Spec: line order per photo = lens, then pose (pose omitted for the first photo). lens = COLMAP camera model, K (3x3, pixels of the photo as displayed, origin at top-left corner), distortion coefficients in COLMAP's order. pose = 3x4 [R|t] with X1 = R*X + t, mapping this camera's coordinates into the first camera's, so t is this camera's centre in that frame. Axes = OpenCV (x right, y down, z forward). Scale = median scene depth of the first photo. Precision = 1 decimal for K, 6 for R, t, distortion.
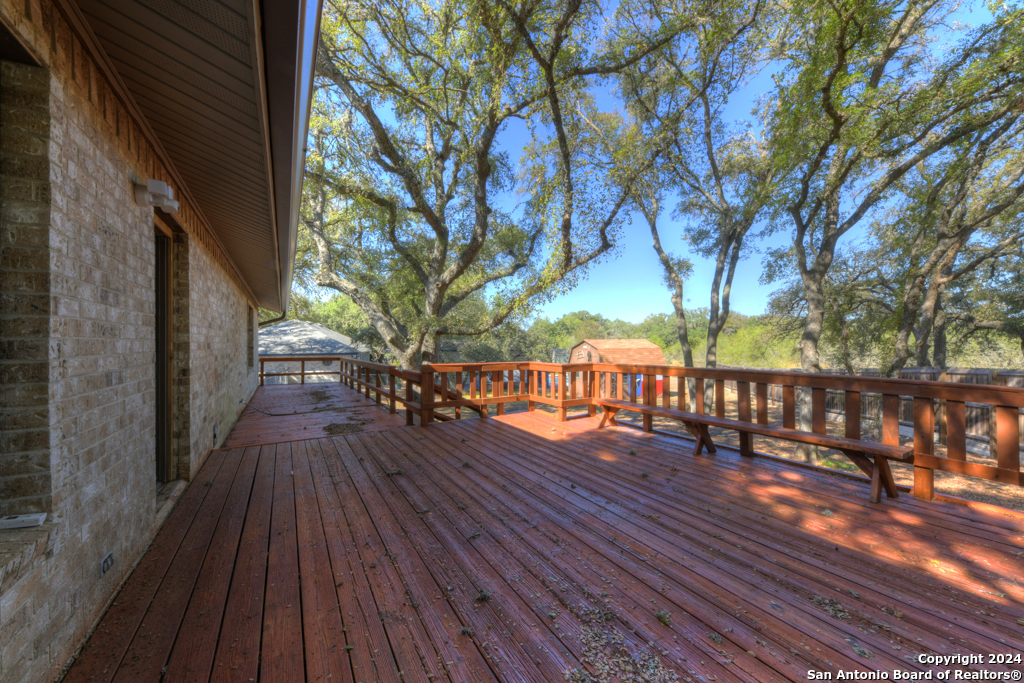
lens RADIAL K [[359.5, 0, 512.0], [0, 359.5, 341.5], [0, 0, 1]] dist [0.009954, 0.000019]
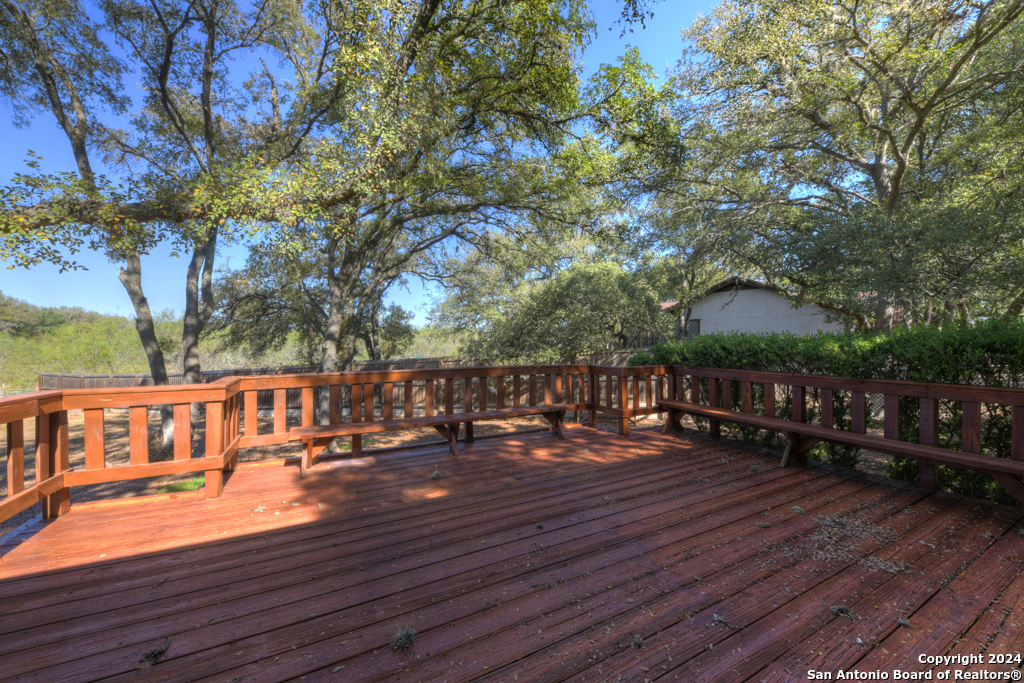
lens RADIAL K [[359.5, 0, 512.0], [0, 359.5, 341.5], [0, 0, 1]] dist [0.009954, 0.000019]
pose [[0.098479, 0.005305, 0.995125, -0.618832], [-0.006573, 0.999967, -0.004681, 0.004007], [-0.995117, -0.006080, 0.098510, 0.986685]]
